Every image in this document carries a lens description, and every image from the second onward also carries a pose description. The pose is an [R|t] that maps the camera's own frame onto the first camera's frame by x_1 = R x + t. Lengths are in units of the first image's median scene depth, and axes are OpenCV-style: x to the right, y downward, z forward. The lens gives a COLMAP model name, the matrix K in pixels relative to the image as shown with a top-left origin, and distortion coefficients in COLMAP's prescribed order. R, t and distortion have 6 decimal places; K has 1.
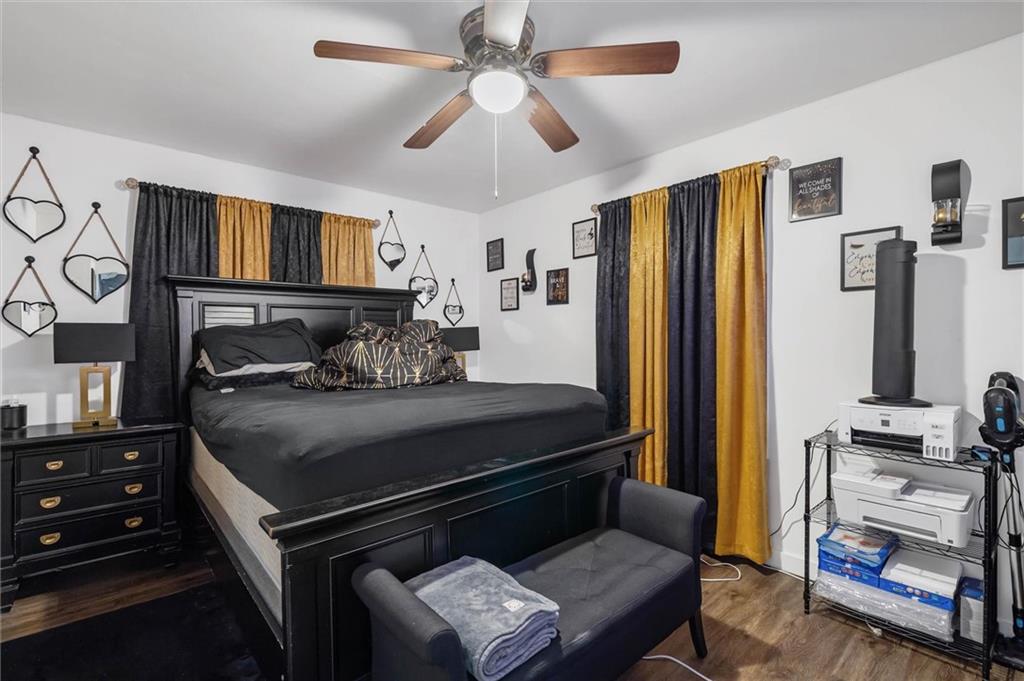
lens RADIAL K [[467.4, 0, 510.1], [0, 467.4, 344.3], [0, 0, 1]] dist [-0.004254, -0.000143]
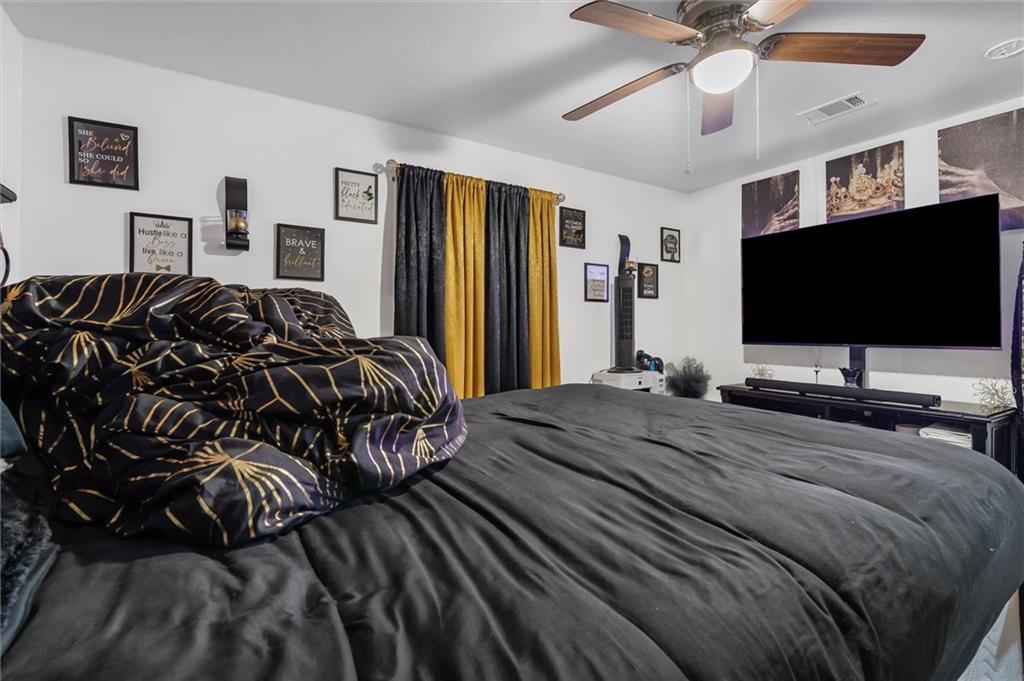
lens RADIAL K [[467.4, 0, 510.1], [0, 467.4, 344.3], [0, 0, 1]] dist [-0.004254, -0.000143]
pose [[0.181602, -0.026796, 0.983007, -0.545348], [0.006212, 0.999640, 0.026102, -0.011509], [-0.983352, 0.001367, 0.181704, 0.653870]]
